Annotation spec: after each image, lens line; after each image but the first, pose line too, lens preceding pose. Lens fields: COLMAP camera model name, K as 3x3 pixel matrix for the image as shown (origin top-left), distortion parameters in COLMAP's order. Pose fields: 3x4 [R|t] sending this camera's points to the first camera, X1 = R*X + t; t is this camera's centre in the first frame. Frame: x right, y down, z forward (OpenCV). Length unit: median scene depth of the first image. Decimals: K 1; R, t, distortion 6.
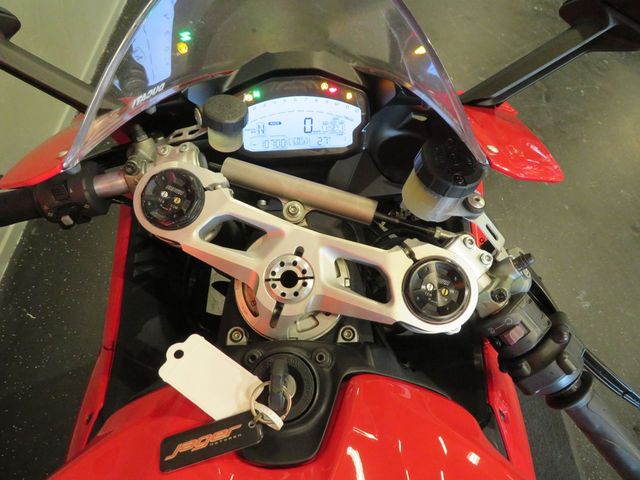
lens RADIAL K [[457.0, 0, 320.0], [0, 457.0, 240.0], [0, 0, 1]] dist [-0.007450, 0.004438]
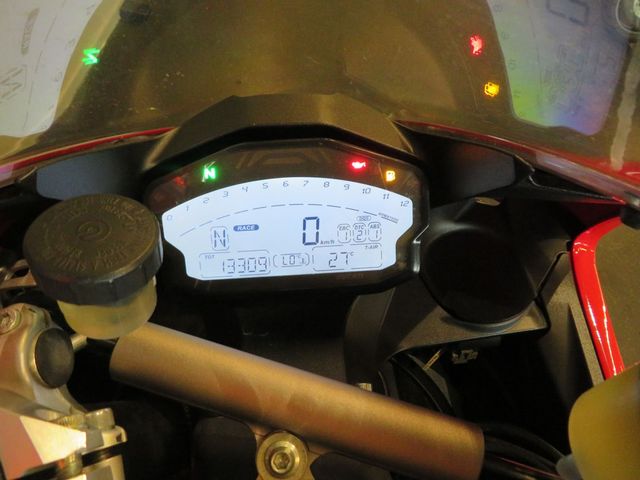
lens RADIAL K [[457.0, 0, 320.0], [0, 457.0, 240.0], [0, 0, 1]] dist [-0.007450, 0.004438]
pose [[0.999740, -0.008439, 0.021191, -0.026464], [0.010669, 0.994157, -0.107414, -0.185596], [-0.020161, 0.107613, 0.993988, 0.487173]]
